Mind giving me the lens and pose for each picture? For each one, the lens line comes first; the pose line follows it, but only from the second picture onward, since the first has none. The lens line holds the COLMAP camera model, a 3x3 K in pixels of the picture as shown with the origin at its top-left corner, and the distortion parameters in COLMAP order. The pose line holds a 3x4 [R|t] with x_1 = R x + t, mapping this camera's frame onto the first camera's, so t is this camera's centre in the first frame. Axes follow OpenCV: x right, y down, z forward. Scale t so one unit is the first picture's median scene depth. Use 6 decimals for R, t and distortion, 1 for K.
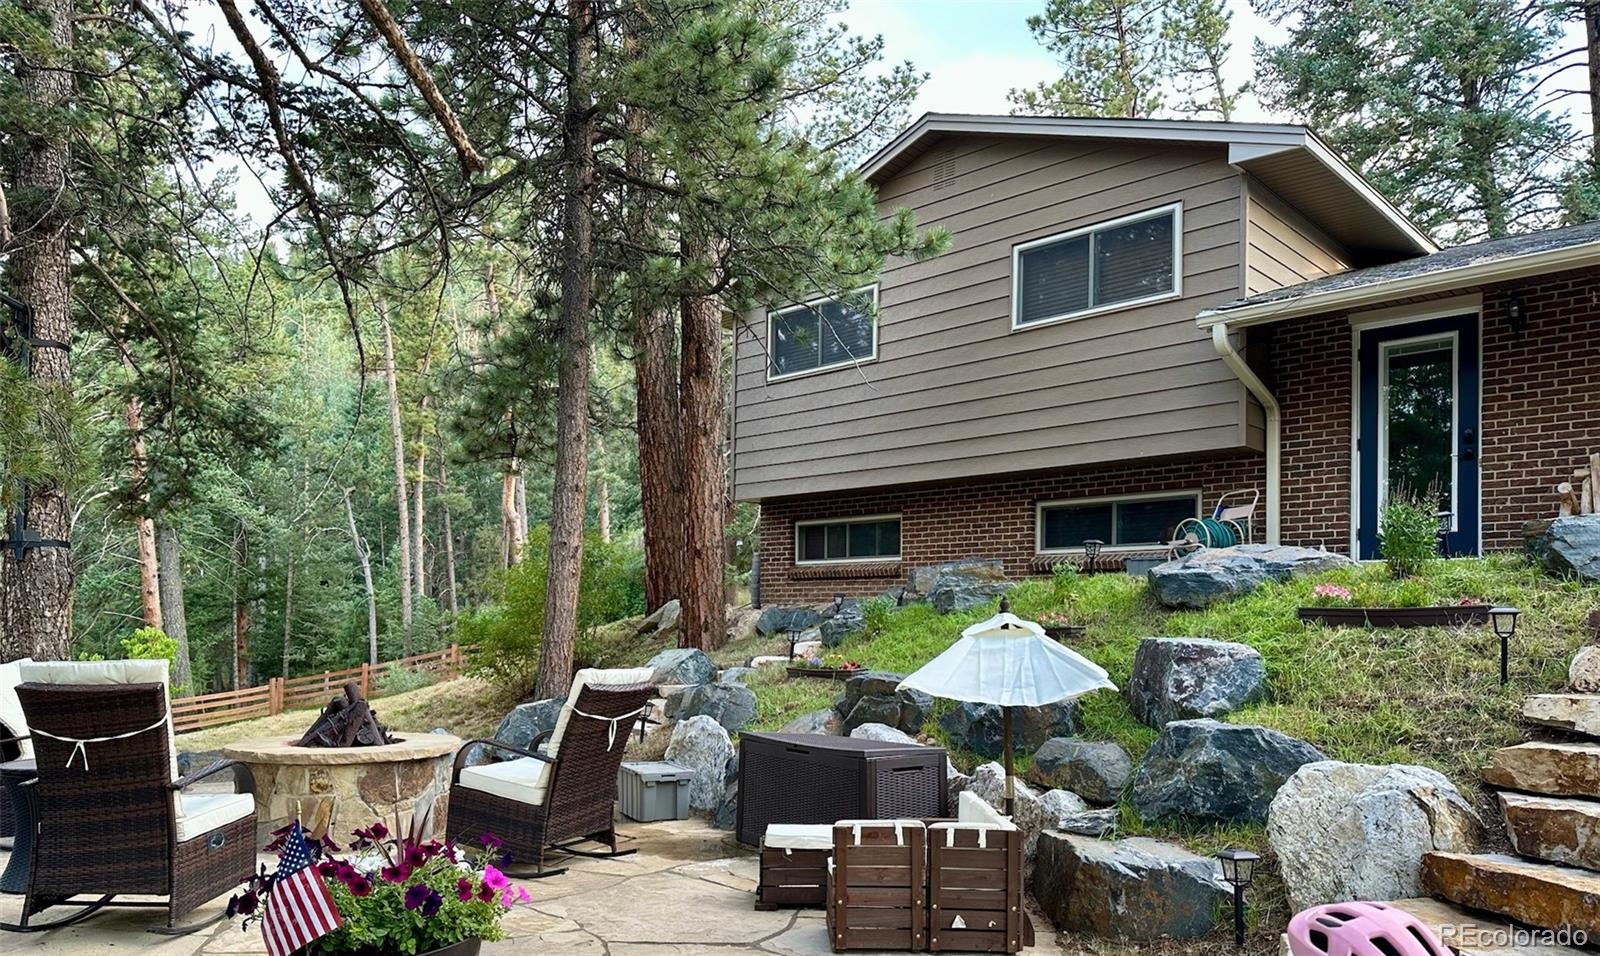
lens RADIAL K [[1094.3, 0, 805.1], [0, 1094.3, 595.9], [0, 0, 1]] dist [0.130325, -0.177603]
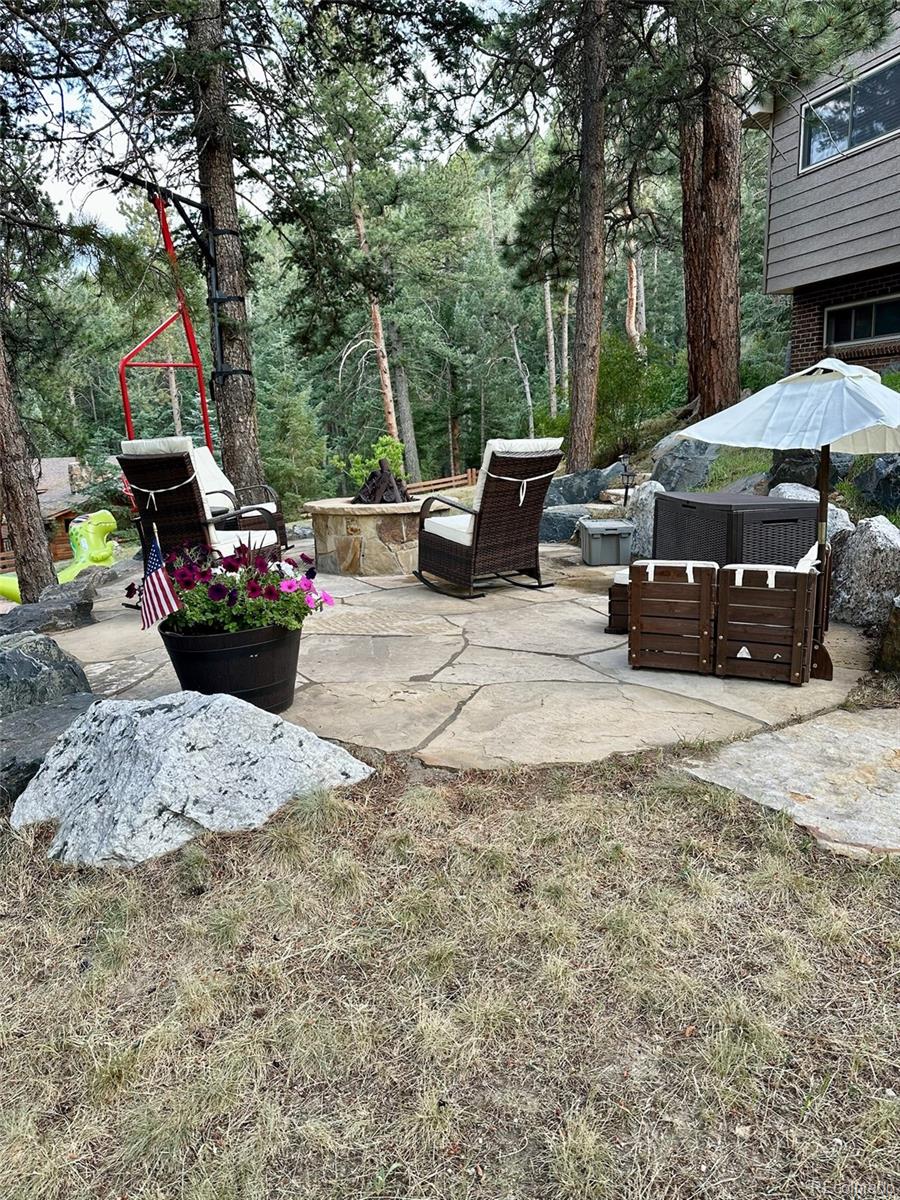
lens RADIAL K [[837.4, 0, 450.0], [0, 837.4, 600.0], [0, 0, 1]] dist [0.110088, -0.213283]
pose [[0.881358, 0.051640, -0.469618, 0.155902], [0.057120, 0.975070, 0.214421, 0.027496], [0.468983, -0.215807, 0.856436, 0.090980]]
